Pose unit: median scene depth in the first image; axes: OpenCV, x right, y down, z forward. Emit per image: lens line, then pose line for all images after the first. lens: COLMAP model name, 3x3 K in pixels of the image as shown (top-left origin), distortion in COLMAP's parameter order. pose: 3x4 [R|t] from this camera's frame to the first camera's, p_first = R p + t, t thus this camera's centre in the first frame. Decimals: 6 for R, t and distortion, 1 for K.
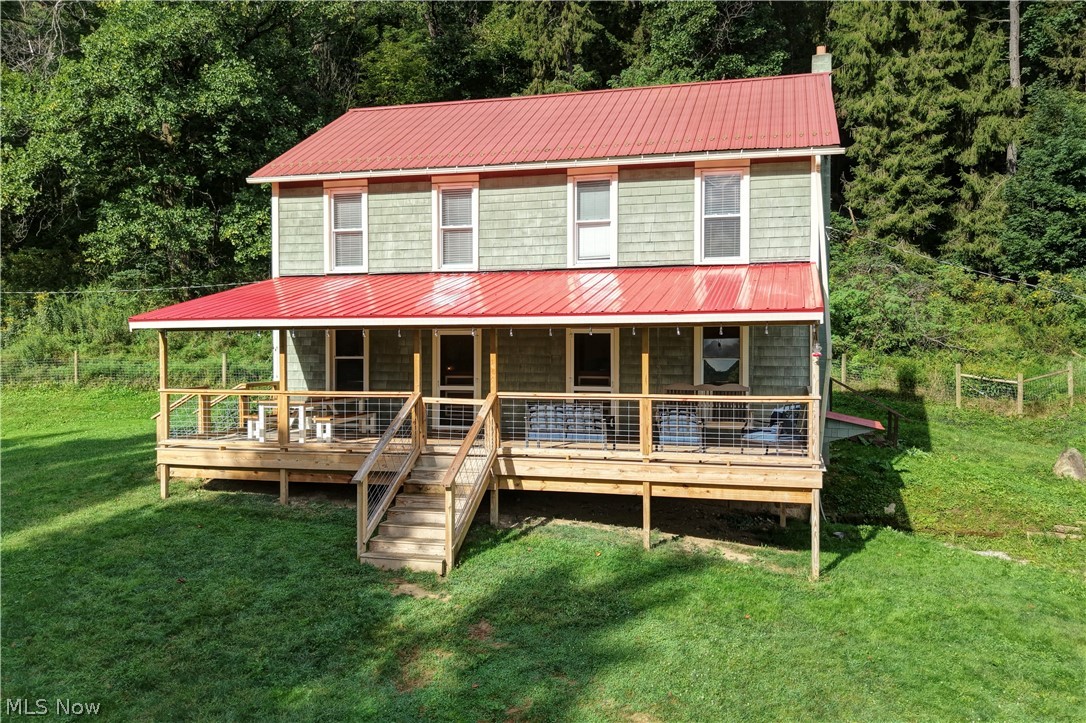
lens RADIAL K [[858.8, 0, 542.3], [0, 858.8, 356.5], [0, 0, 1]] dist [0.011279, -0.003462]
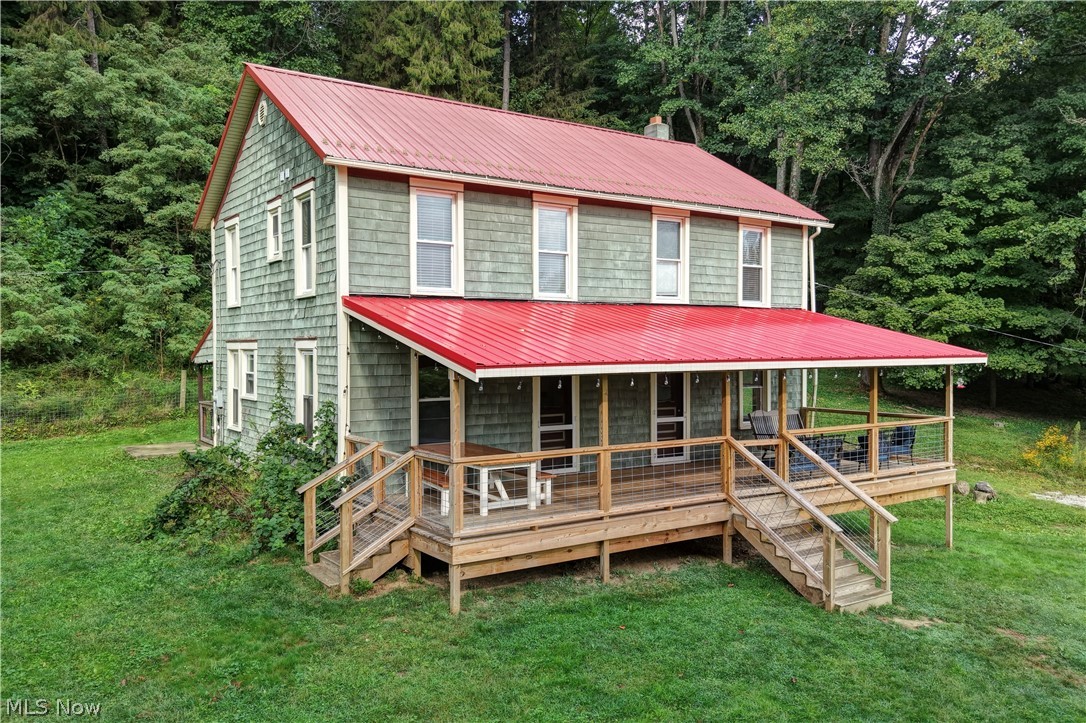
lens RADIAL K [[858.8, 0, 542.1], [0, 858.8, 364.0], [0, 0, 1]] dist [0.011279, -0.003462]
pose [[0.661886, -0.015737, 0.749440, -0.816710], [0.009505, 0.999875, 0.012602, -0.044092], [-0.749545, -0.001218, 0.661953, 0.412743]]
